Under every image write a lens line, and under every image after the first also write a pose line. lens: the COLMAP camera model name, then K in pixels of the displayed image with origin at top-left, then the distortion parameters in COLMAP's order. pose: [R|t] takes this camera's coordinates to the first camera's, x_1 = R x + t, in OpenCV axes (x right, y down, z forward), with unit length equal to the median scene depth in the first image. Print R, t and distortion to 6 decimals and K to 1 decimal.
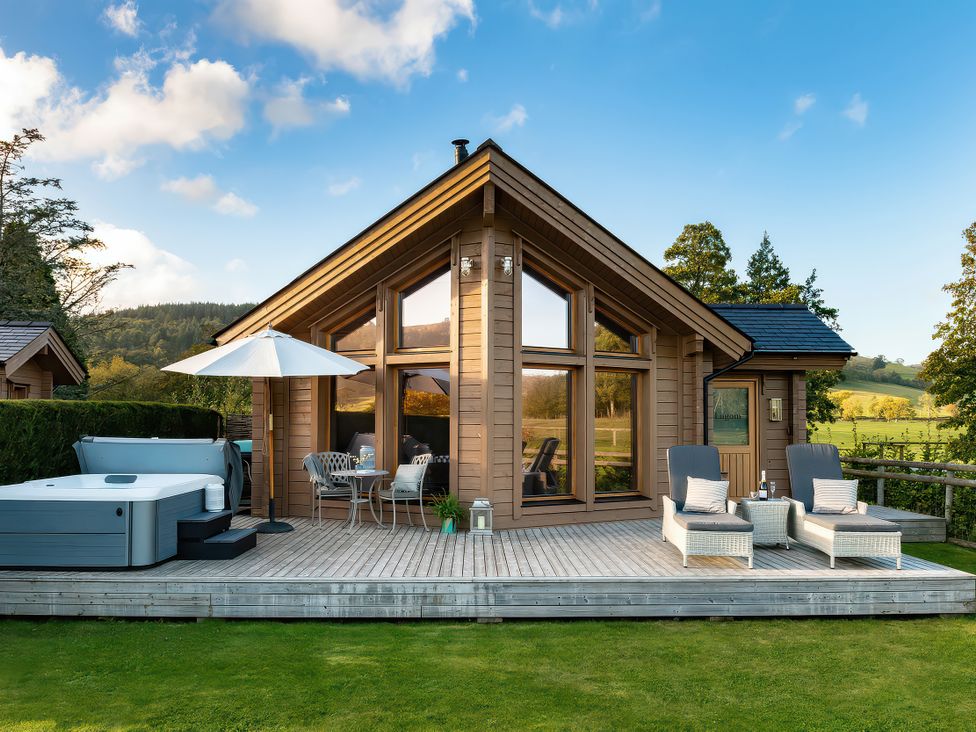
lens RADIAL K [[753.9, 0, 488.0], [0, 753.9, 366.0], [0, 0, 1]] dist [-0.014527, -0.008389]
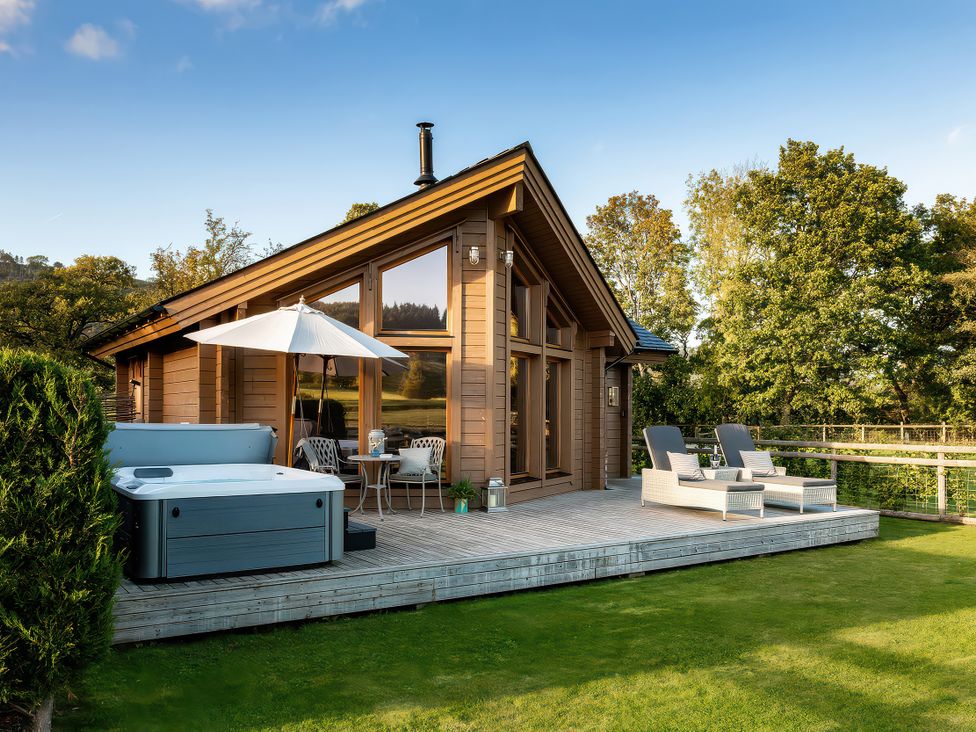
lens RADIAL K [[805.4, 0, 488.0], [0, 805.4, 366.0], [0, 0, 1]] dist [-0.005326, -0.007804]
pose [[0.846935, 0.030751, 0.530807, -0.687040], [-0.043507, 0.998986, 0.011545, 0.006629], [-0.529914, -0.032872, 0.847414, 0.055712]]
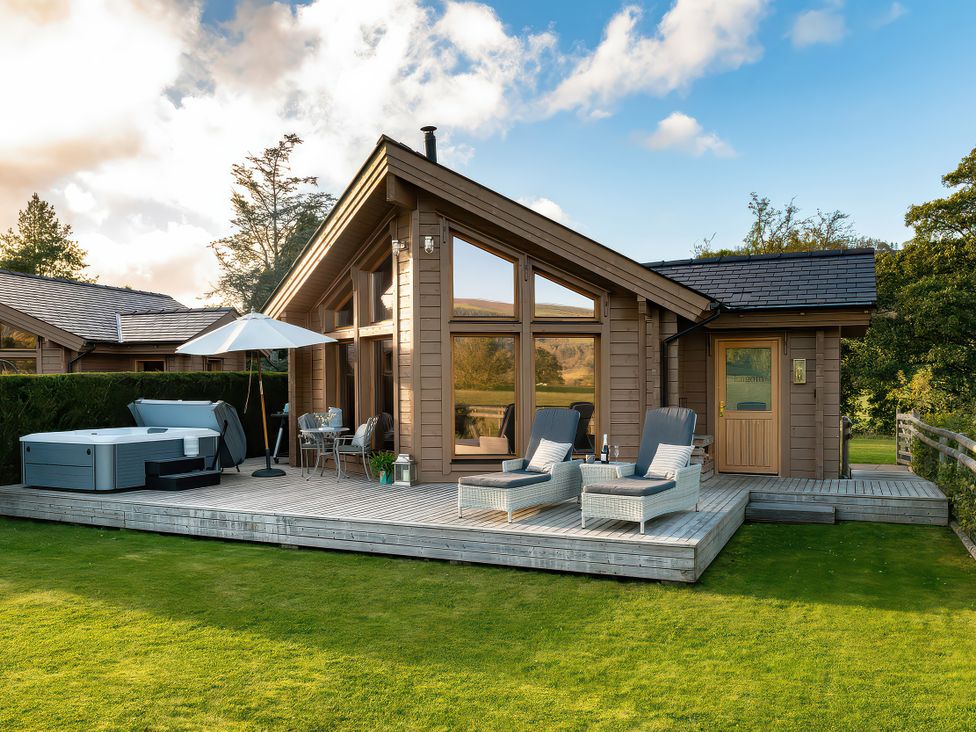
lens RADIAL K [[805.4, 0, 488.0], [0, 805.4, 366.0], [0, 0, 1]] dist [-0.005326, -0.007804]
pose [[0.903065, -0.015430, -0.429226, 0.689599], [0.036864, 0.998451, 0.041666, -0.002449], [0.427918, -0.053450, 0.902236, -0.033359]]
